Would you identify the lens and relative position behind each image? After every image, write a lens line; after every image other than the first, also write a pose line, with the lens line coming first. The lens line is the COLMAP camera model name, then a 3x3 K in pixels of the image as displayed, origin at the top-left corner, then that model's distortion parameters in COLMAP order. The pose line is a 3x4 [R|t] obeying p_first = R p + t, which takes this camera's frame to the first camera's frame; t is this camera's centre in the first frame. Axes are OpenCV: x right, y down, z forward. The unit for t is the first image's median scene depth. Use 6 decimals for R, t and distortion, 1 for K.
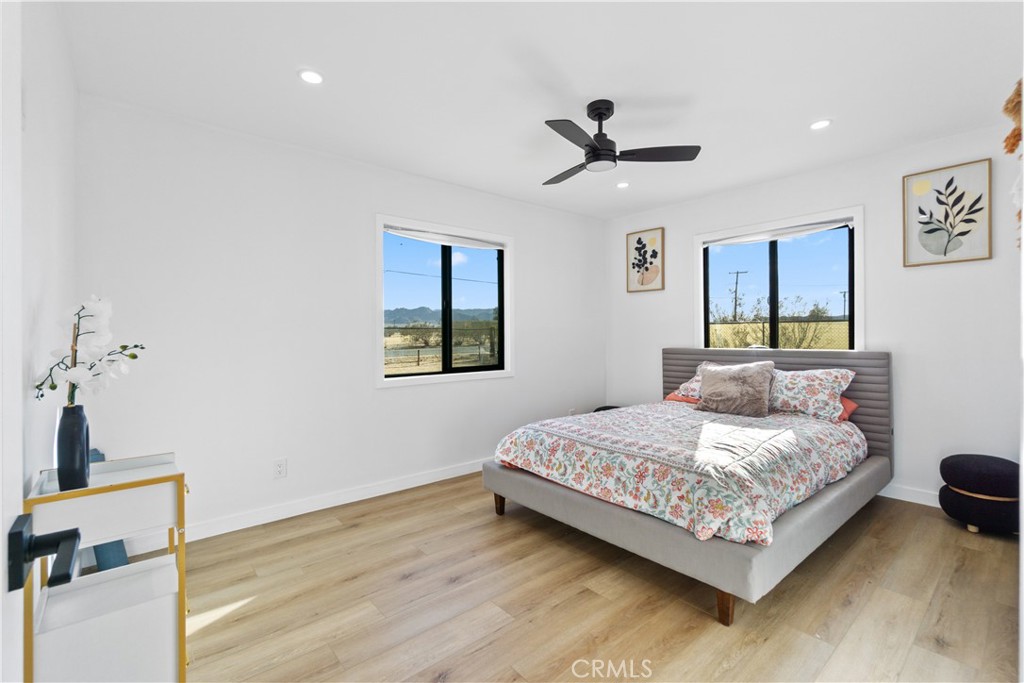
lens RADIAL K [[442.2, 0, 517.6], [0, 442.2, 336.5], [0, 0, 1]] dist [-0.001892, -0.000234]
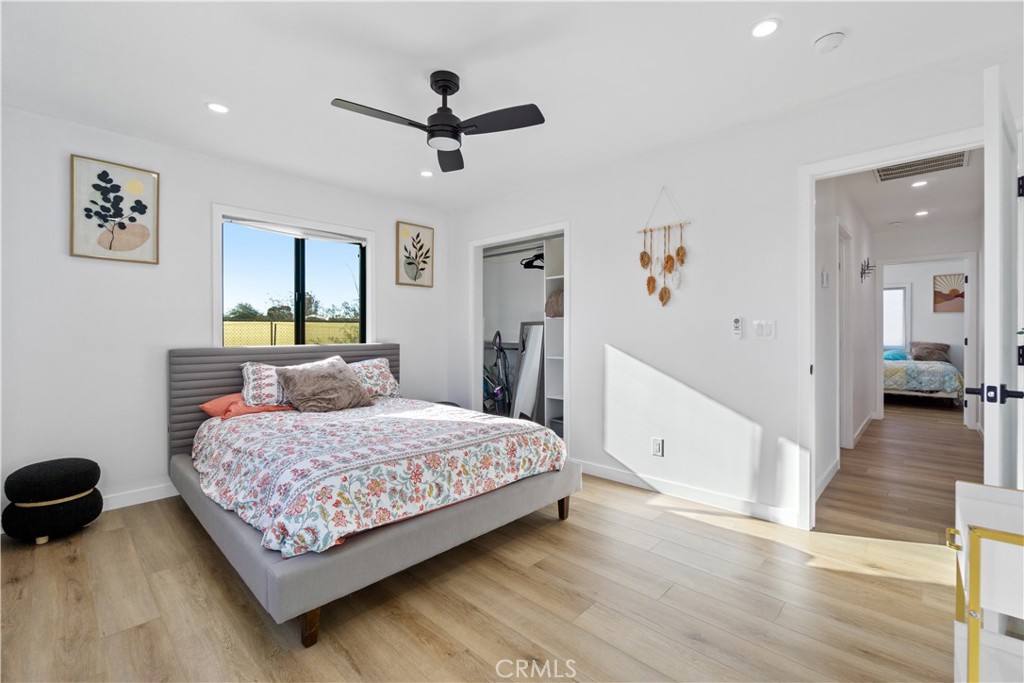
lens RADIAL K [[442.2, 0, 517.6], [0, 442.2, 336.5], [0, 0, 1]] dist [-0.001892, -0.000234]
pose [[-0.097935, -0.001764, 0.995191, -0.606677], [0.005738, 0.999981, 0.002337, 0.011173], [-0.995176, 0.005939, -0.097923, 0.769853]]
